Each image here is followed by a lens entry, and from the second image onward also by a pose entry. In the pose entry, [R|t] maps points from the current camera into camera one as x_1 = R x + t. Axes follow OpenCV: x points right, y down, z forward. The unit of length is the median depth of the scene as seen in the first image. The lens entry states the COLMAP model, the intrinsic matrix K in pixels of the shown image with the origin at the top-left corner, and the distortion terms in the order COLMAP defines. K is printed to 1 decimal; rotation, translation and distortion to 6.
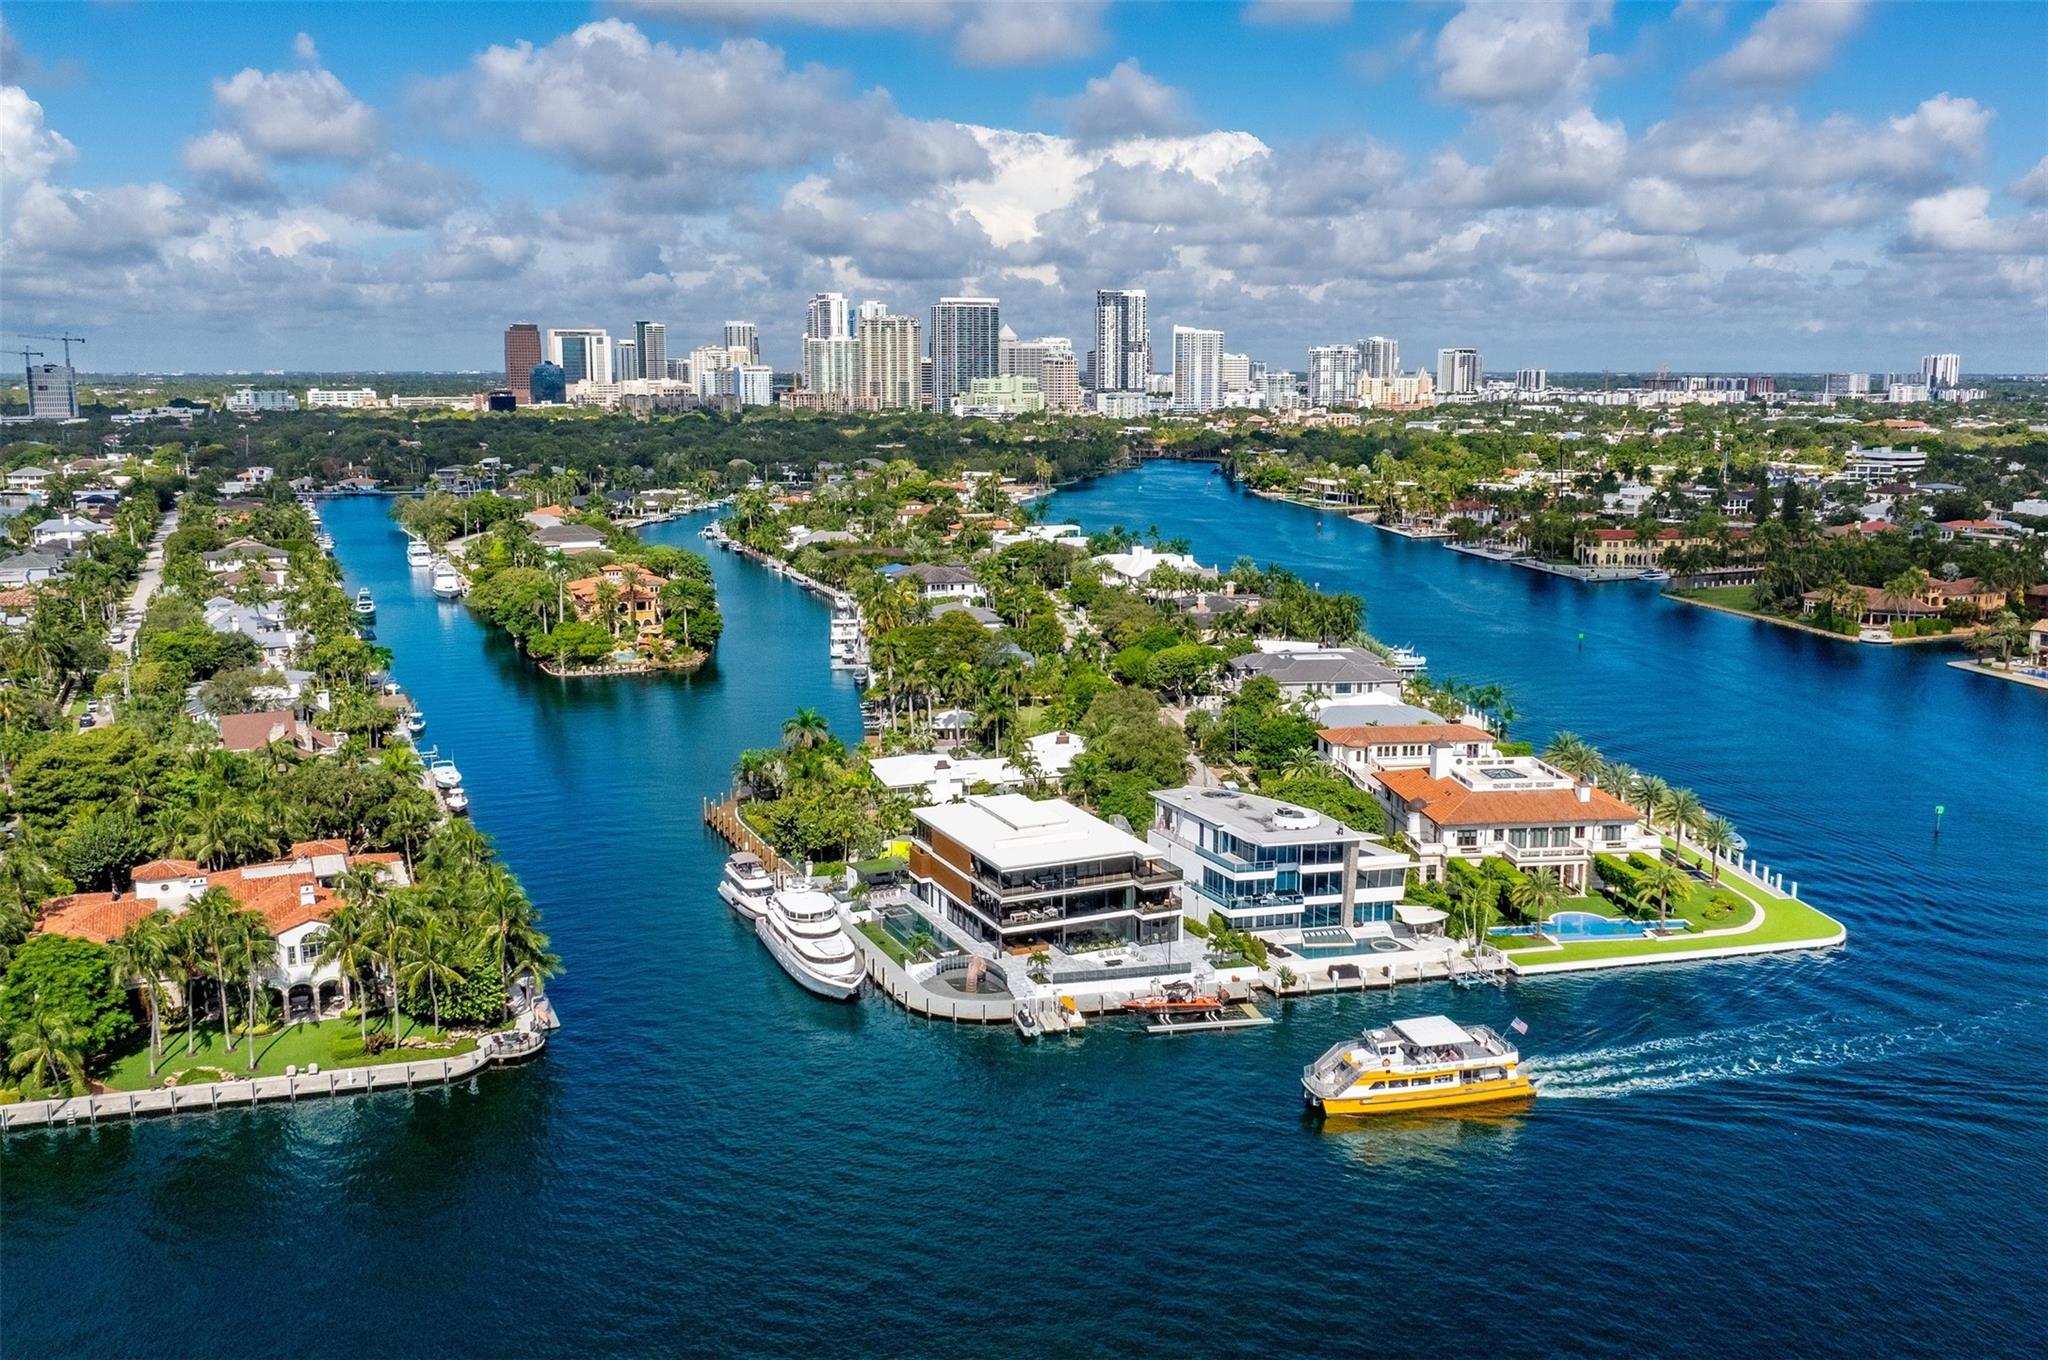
lens RADIAL K [[1776.7, 0, 1031.4], [0, 1776.7, 638.1], [0, 0, 1]] dist [0.003303, 0.004843]
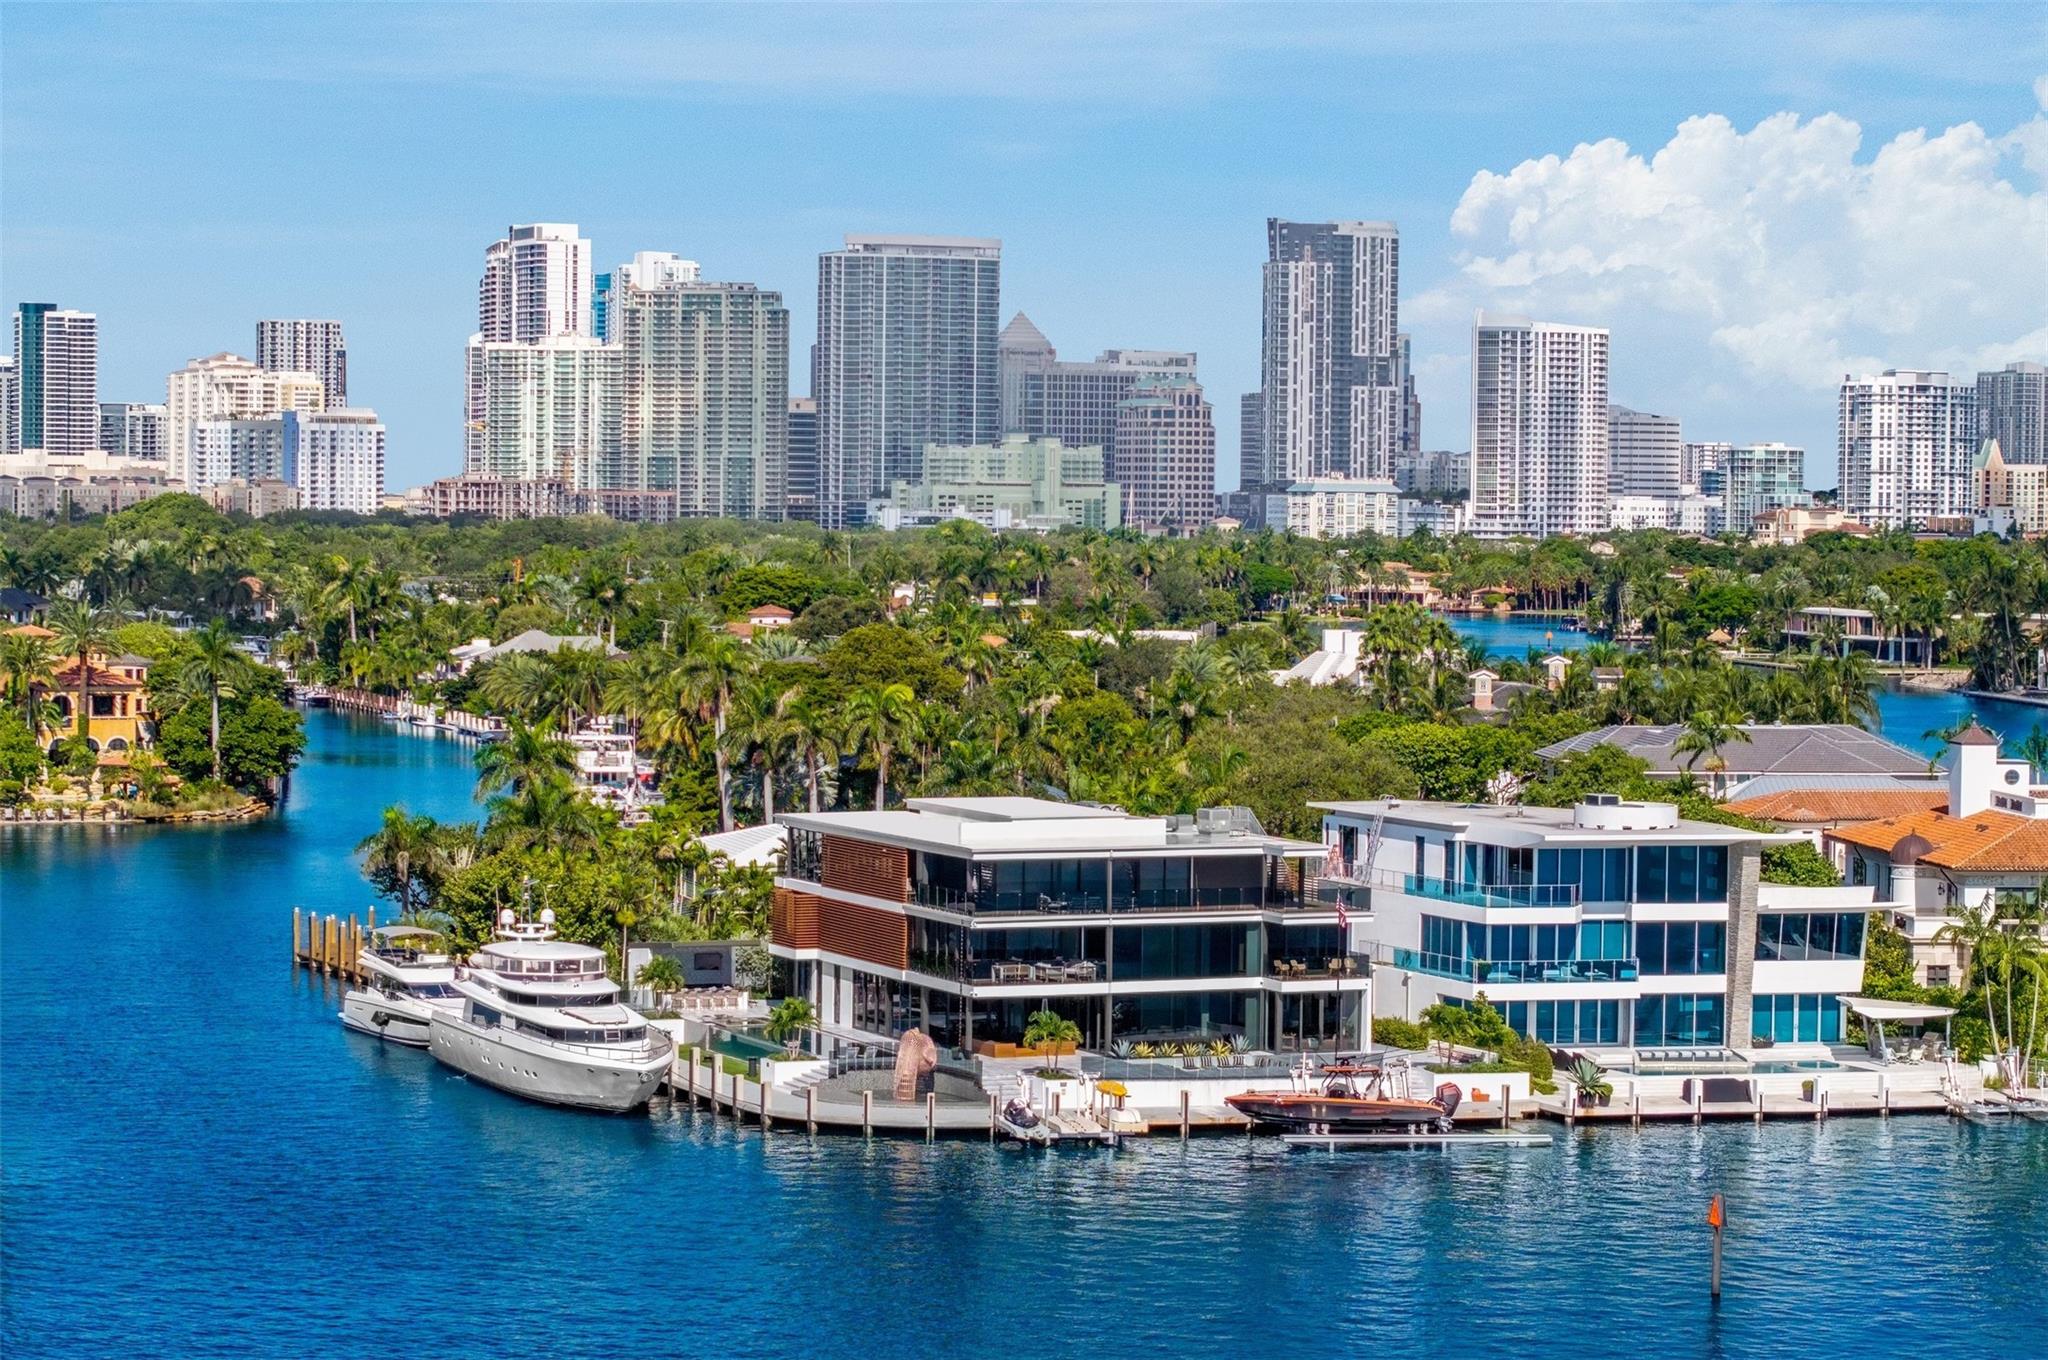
lens RADIAL K [[5032.6, 0, 1024.0], [0, 5032.6, 680.0], [0, 0, 1]] dist [-0.152525, 0.823158]
pose [[0.999862, 0.009947, -0.013275, 0.006017], [-0.011428, 0.993108, -0.116642, 0.107683], [0.012023, 0.116778, 0.993085, -0.136126]]
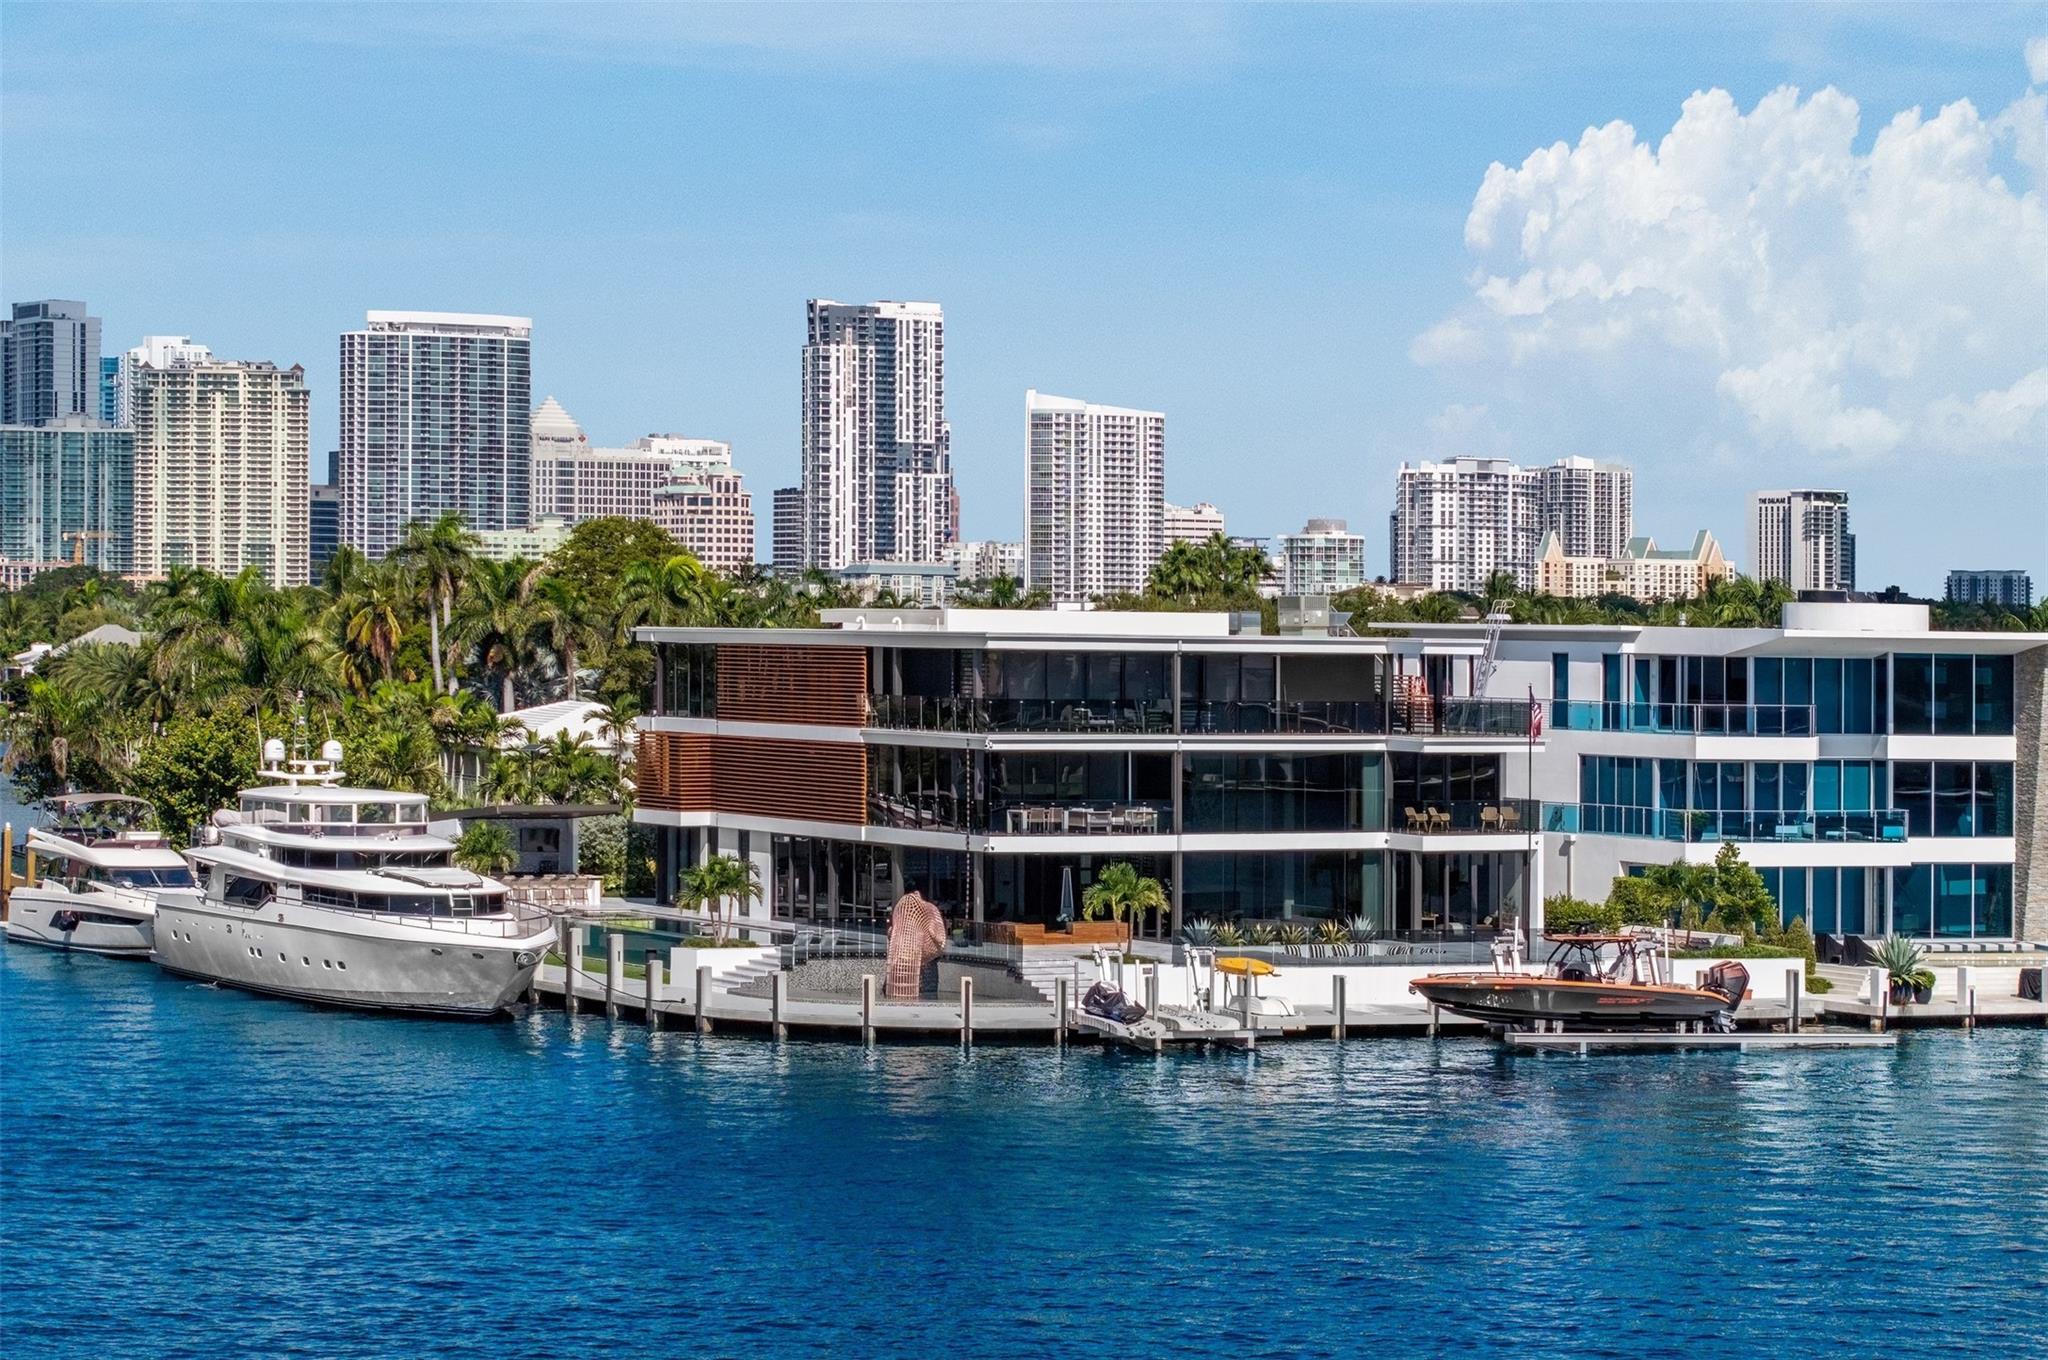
lens RADIAL K [[5032.6, 0, 1024.0], [0, 5032.6, 680.0], [0, 0, 1]] dist [-0.152525, 0.823158]
pose [[0.996048, 0.010331, 0.088217, -0.039933], [0.002424, 0.989682, -0.143261, 0.119402], [-0.088787, 0.142909, 0.985745, 0.060753]]
